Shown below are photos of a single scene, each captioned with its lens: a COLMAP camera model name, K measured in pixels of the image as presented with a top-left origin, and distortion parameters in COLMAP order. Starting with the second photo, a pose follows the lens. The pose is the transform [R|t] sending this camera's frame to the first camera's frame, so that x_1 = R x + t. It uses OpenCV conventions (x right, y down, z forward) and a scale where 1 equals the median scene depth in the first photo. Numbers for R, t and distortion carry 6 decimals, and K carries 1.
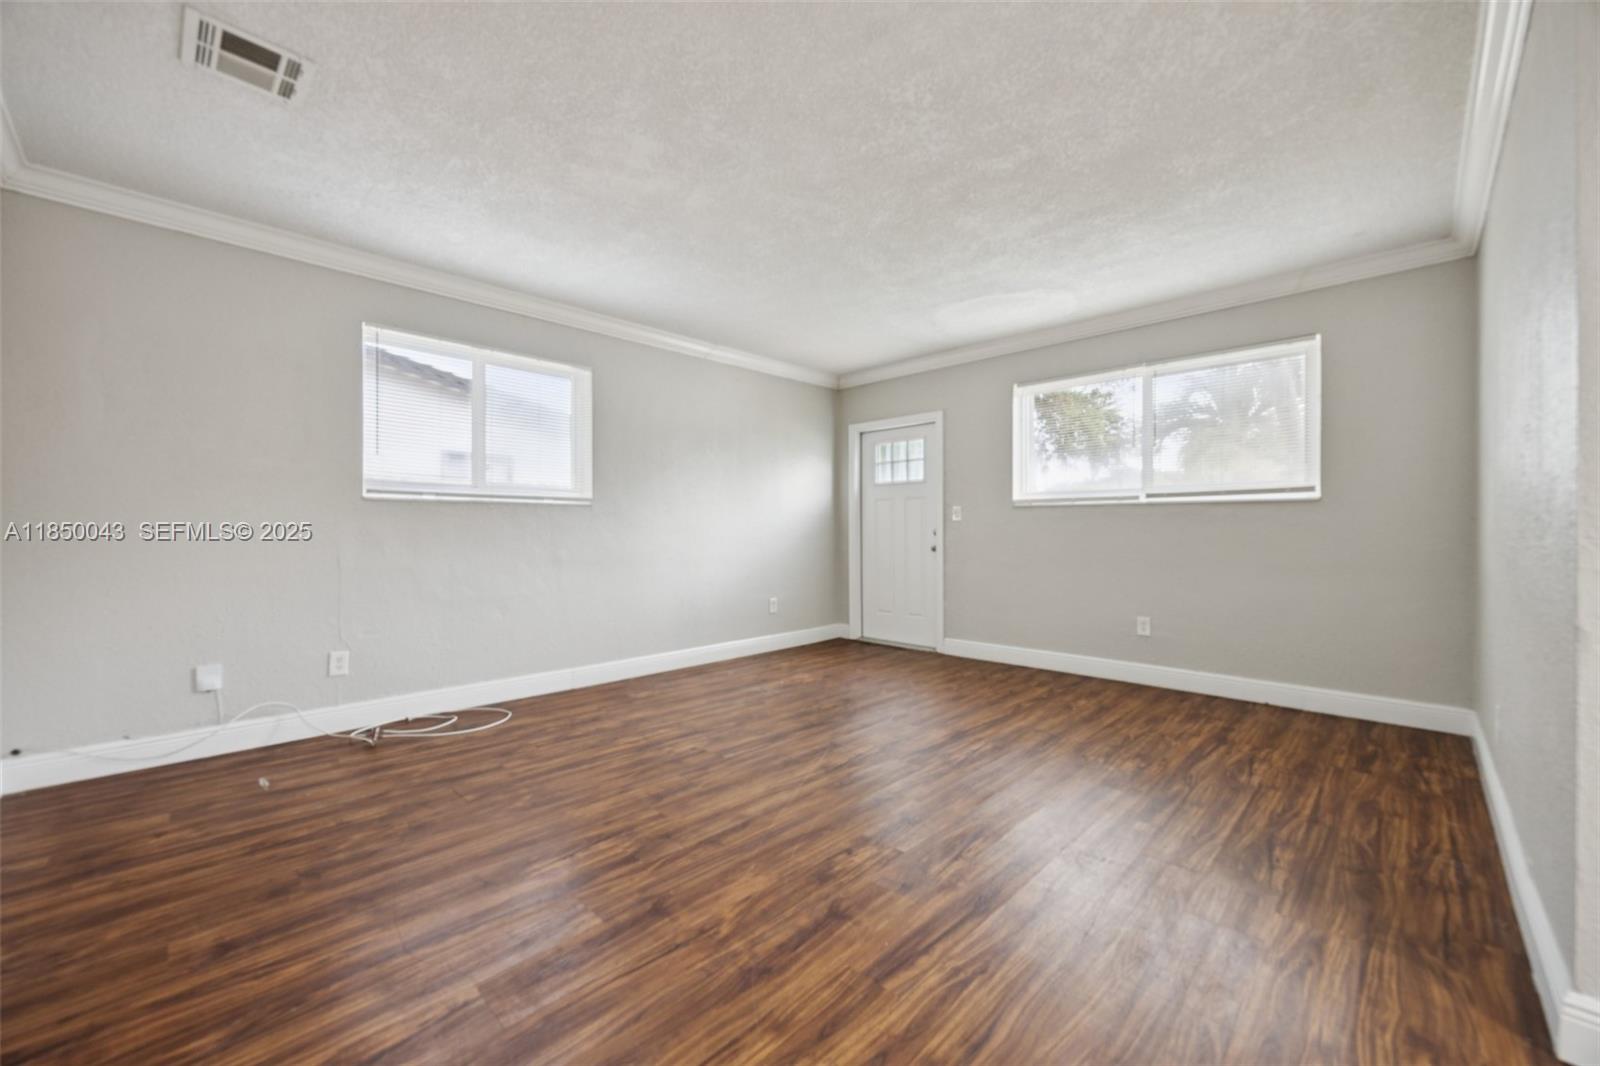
lens RADIAL K [[623.2, 0, 800.0], [0, 623.2, 533.0], [0, 0, 1]] dist [0.001074, 0.000172]
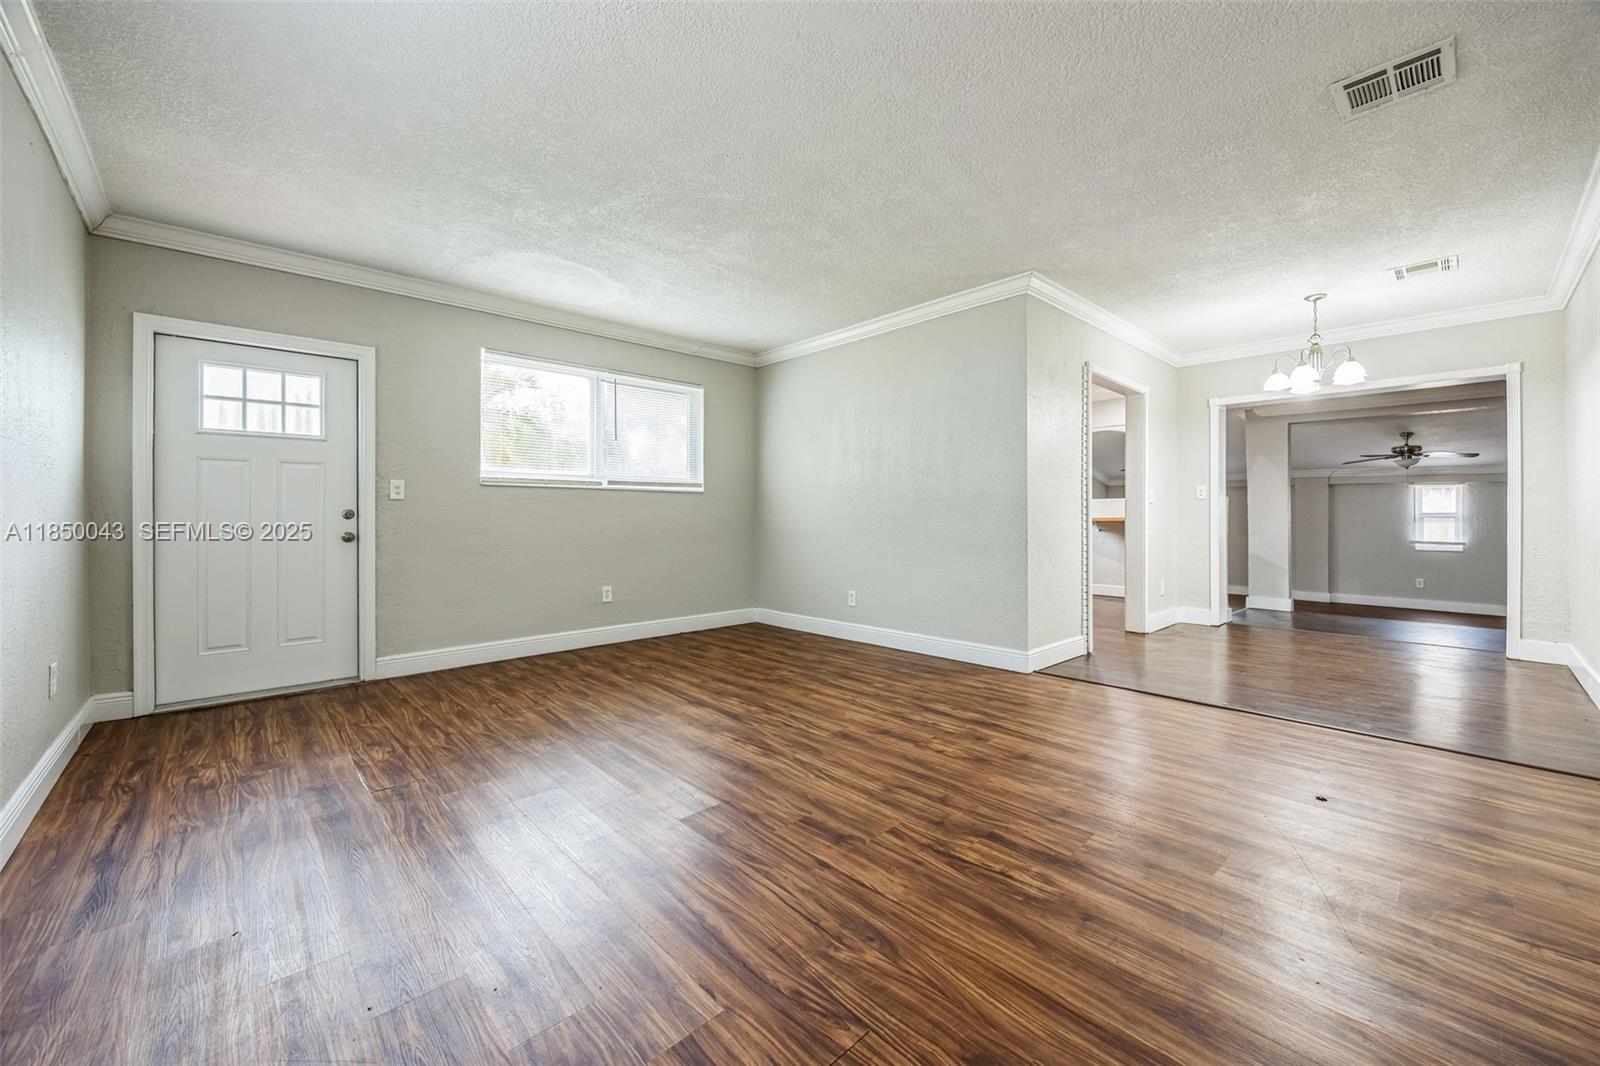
lens RADIAL K [[619.6, 0, 801.4], [0, 619.6, 513.1], [0, 0, 1]] dist [-0.000052, -0.000001]
pose [[0.043709, 0.003996, 0.999036, -0.698617], [0.004594, 0.999981, -0.004201, 0.004792], [-0.999034, 0.004773, 0.043690, 0.688276]]
